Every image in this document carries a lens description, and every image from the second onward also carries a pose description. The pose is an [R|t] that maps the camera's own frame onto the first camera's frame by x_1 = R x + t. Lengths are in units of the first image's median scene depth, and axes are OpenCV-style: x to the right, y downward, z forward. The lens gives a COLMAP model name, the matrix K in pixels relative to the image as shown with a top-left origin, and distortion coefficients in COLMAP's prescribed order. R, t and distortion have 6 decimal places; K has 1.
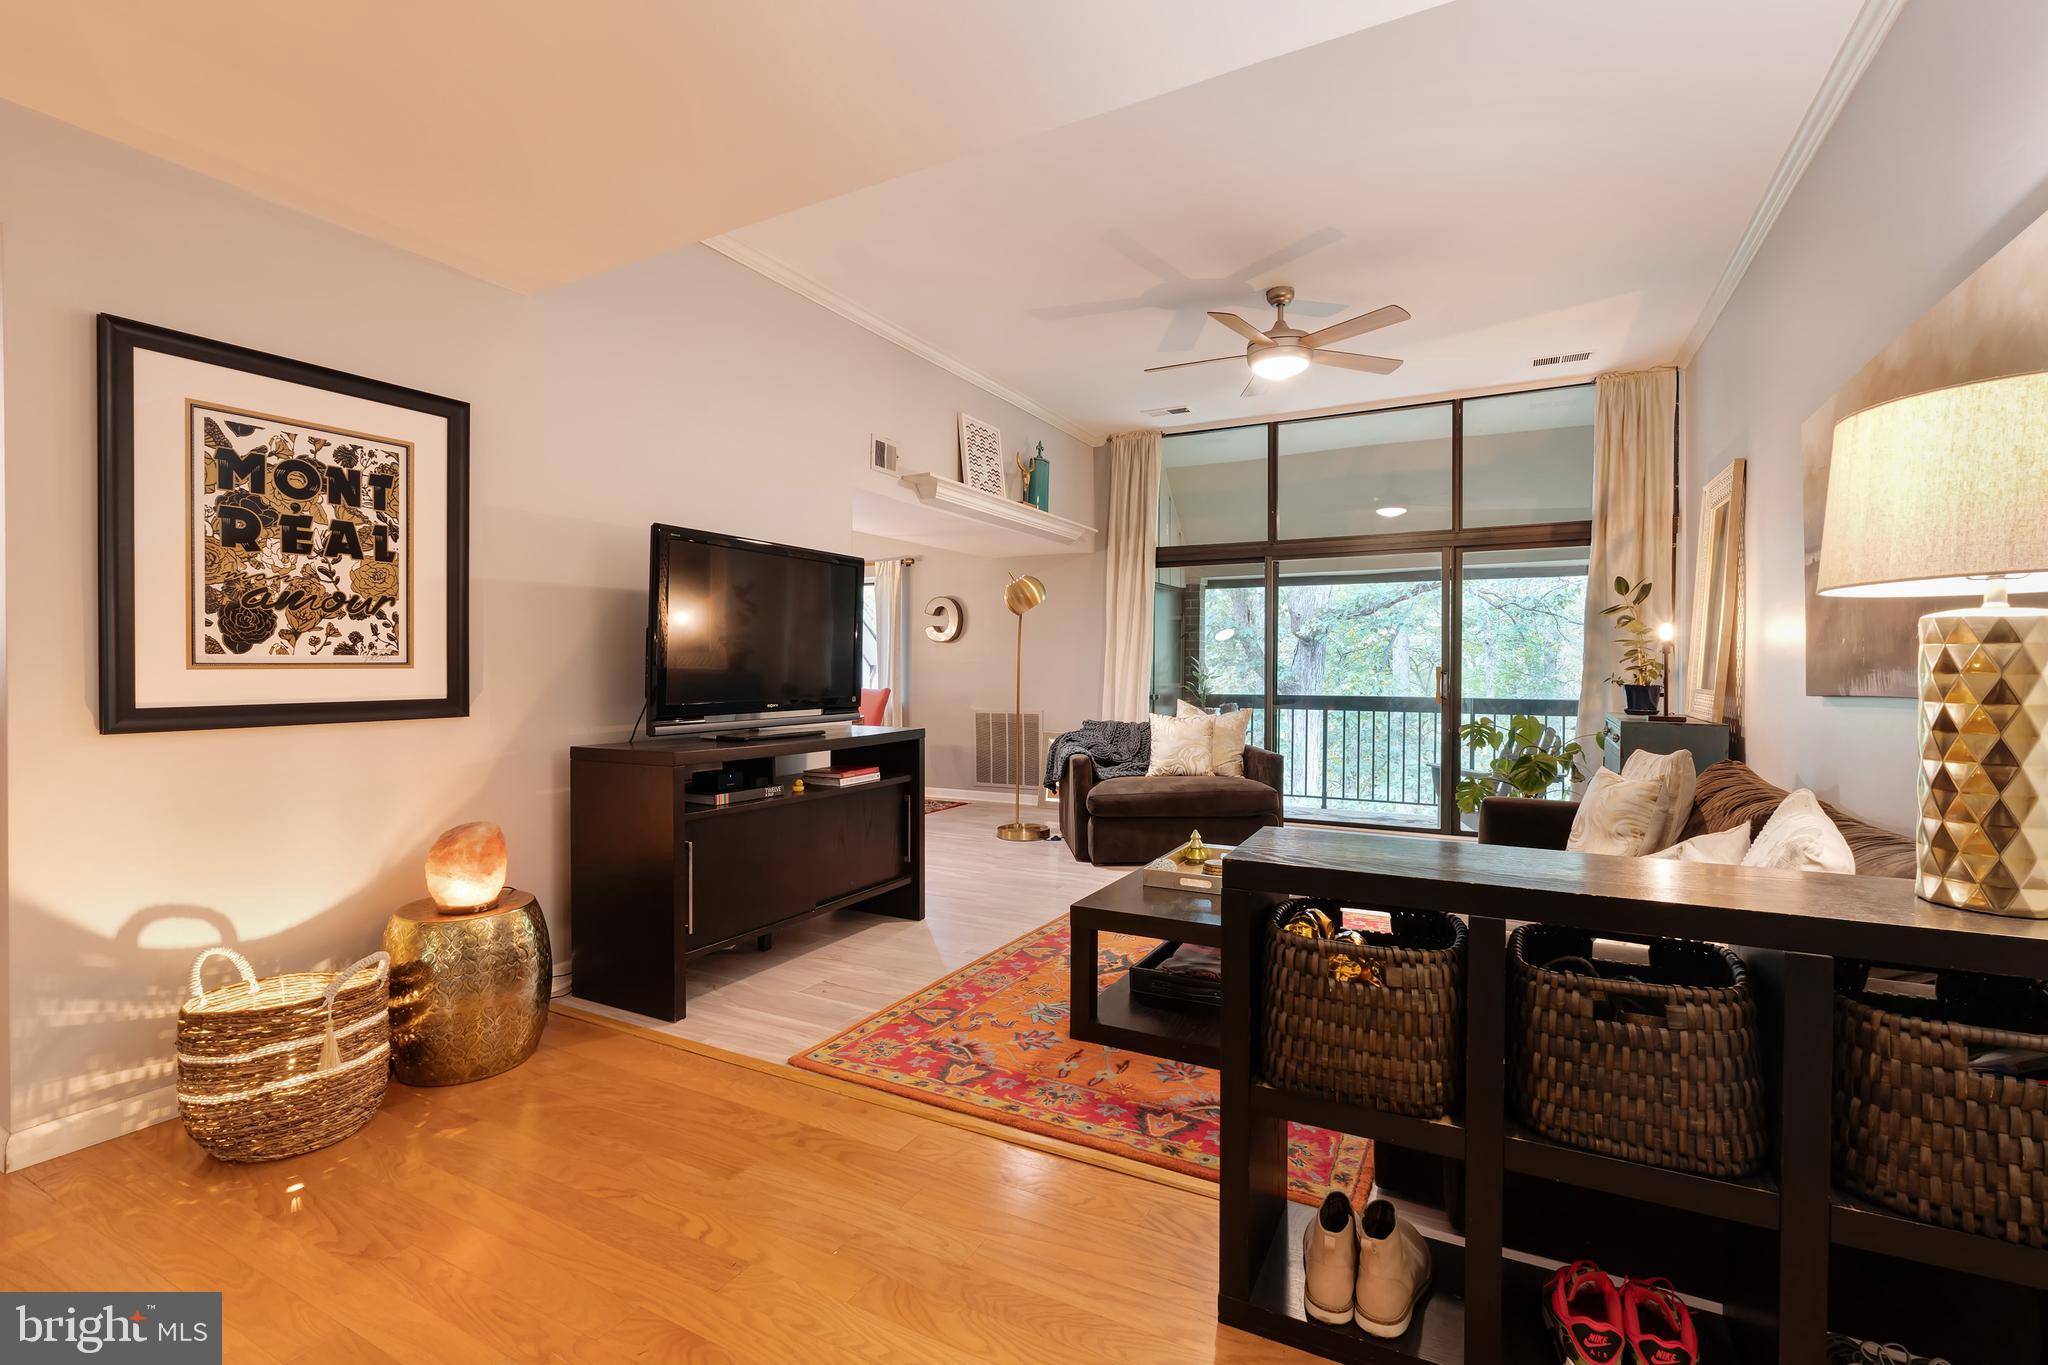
lens RADIAL K [[906.9, 0, 1020.9], [0, 906.9, 671.8], [0, 0, 1]] dist [-0.007405, 0.001431]
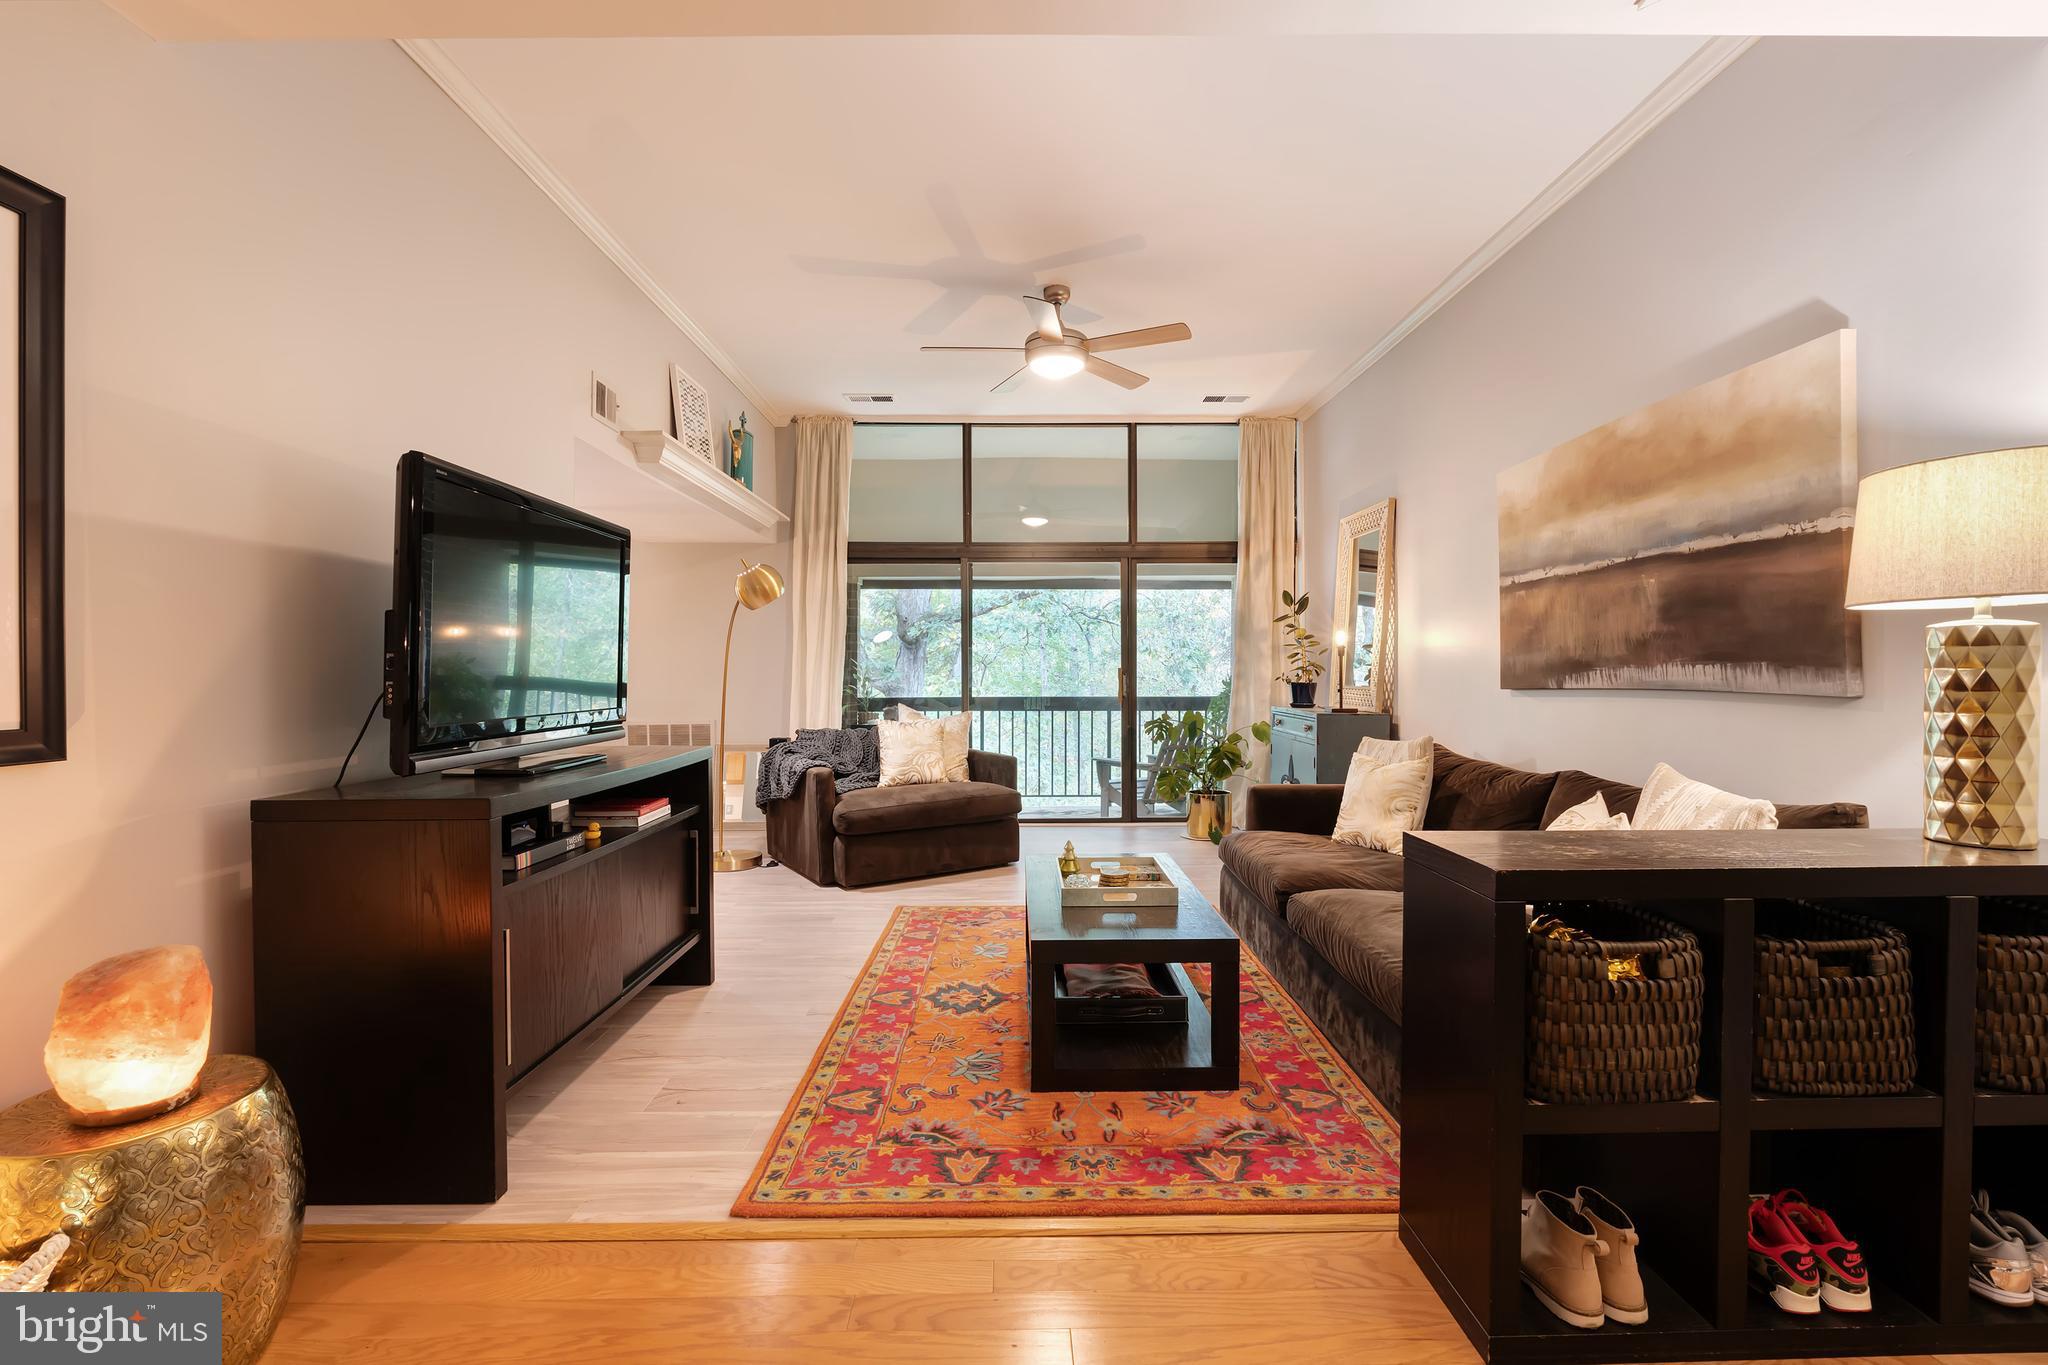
lens RADIAL K [[906.9, 0, 1021.4], [0, 906.9, 678.6], [0, 0, 1]] dist [-0.007405, 0.001431]
pose [[0.877326, -0.008333, 0.479823, -0.286699], [0.006555, 0.999964, 0.005381, 0.000204], [-0.479850, -0.001576, 0.877349, 0.184335]]
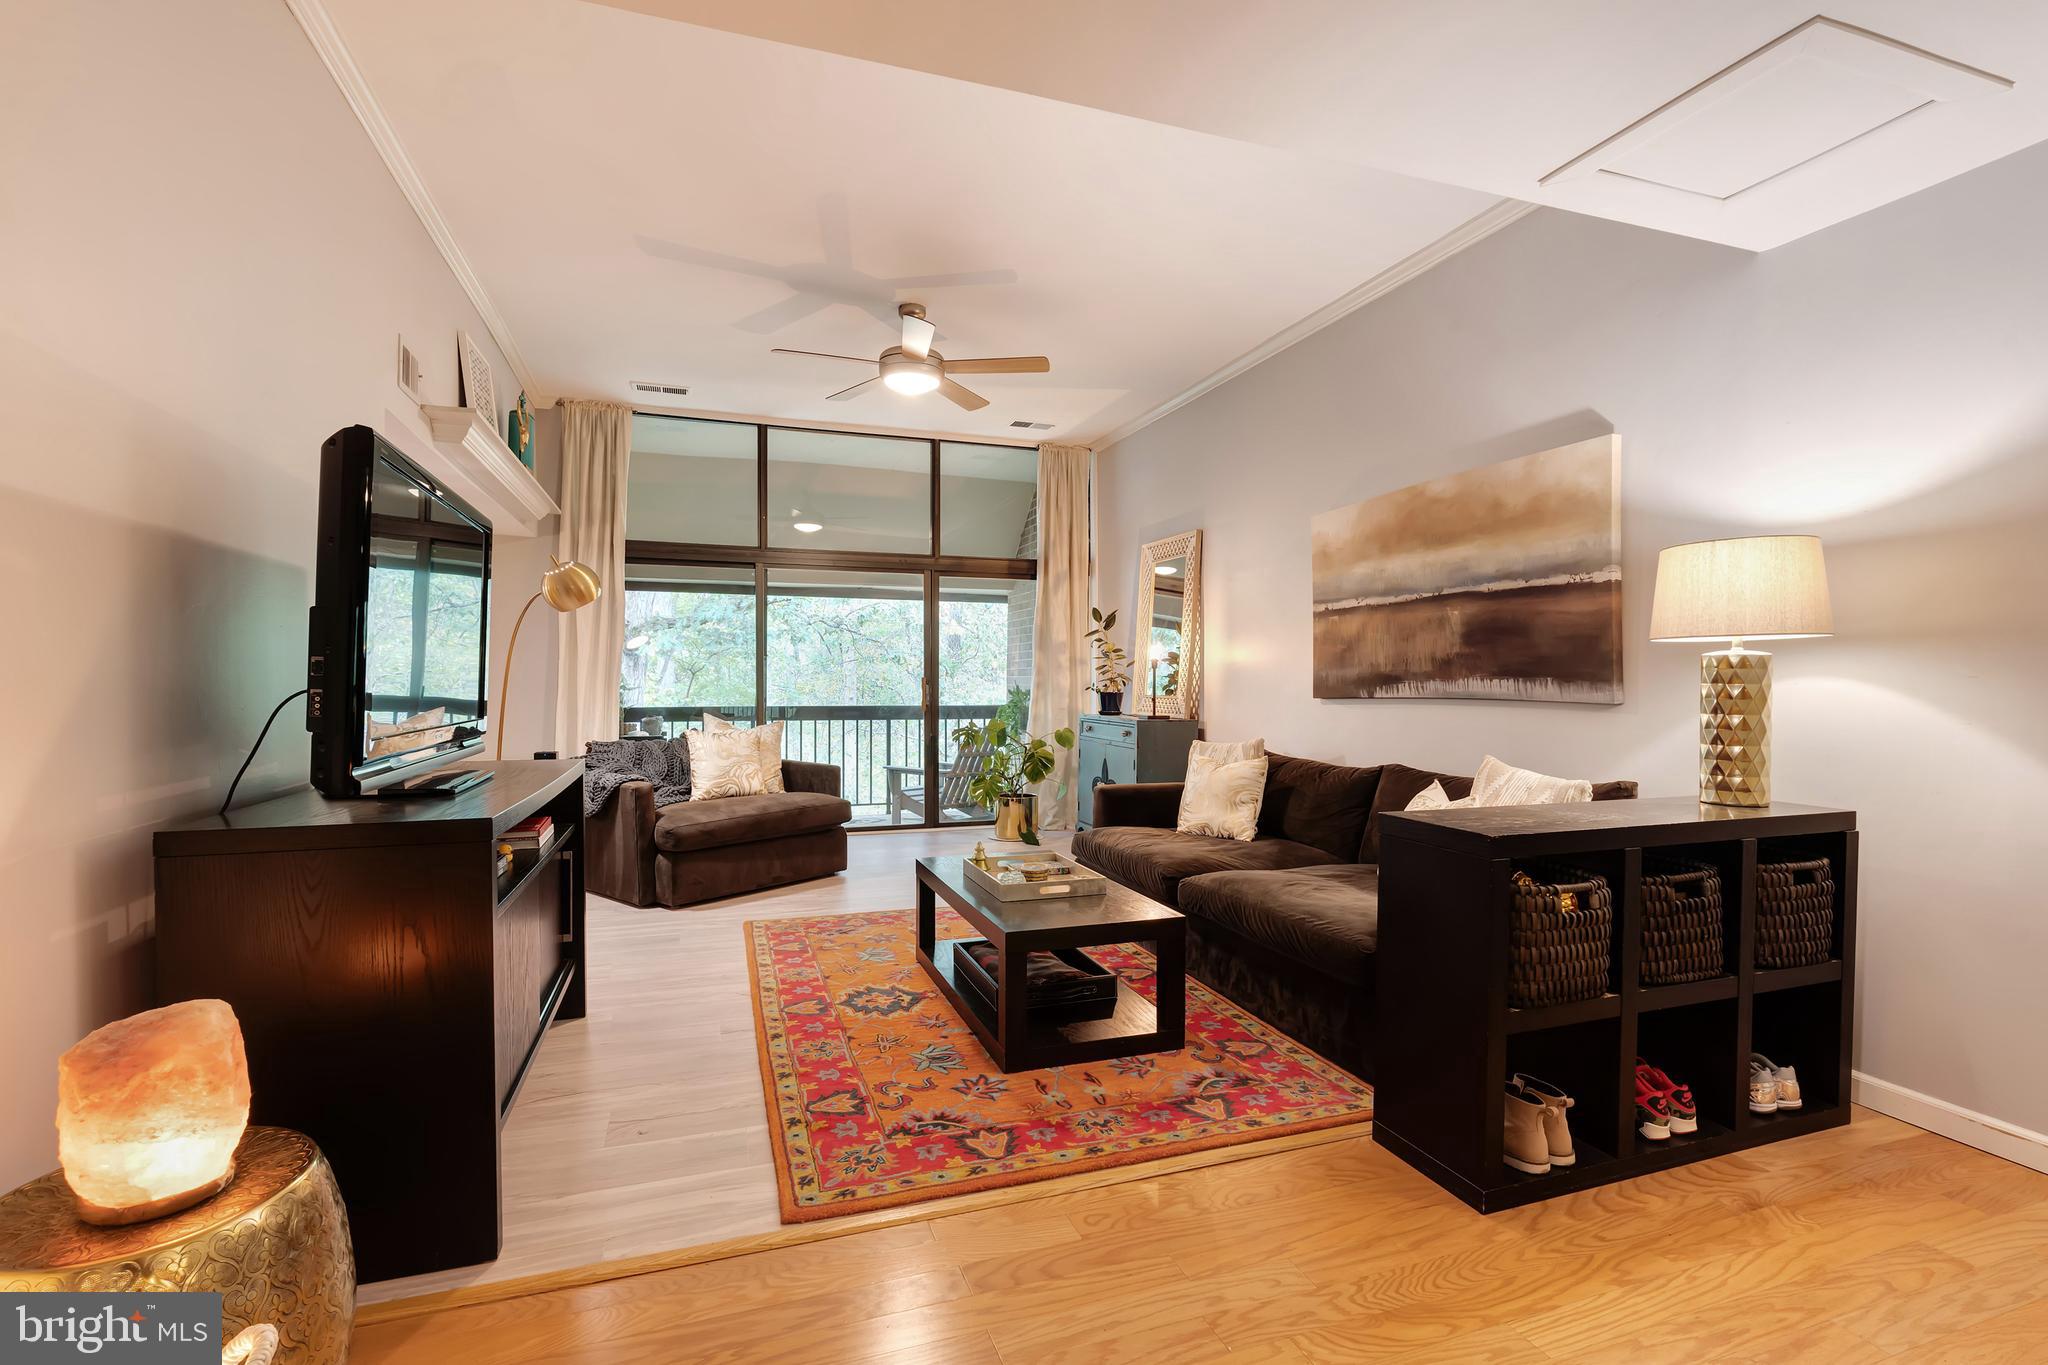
lens RADIAL K [[906.9, 0, 1013.2], [0, 906.9, 692.2], [0, 0, 1]] dist [-0.007405, 0.001431]
pose [[0.690545, -0.008583, 0.723239, -0.468991], [0.000746, 0.999938, 0.011154, -0.000835], [-0.723289, -0.007163, 0.690508, 0.267511]]
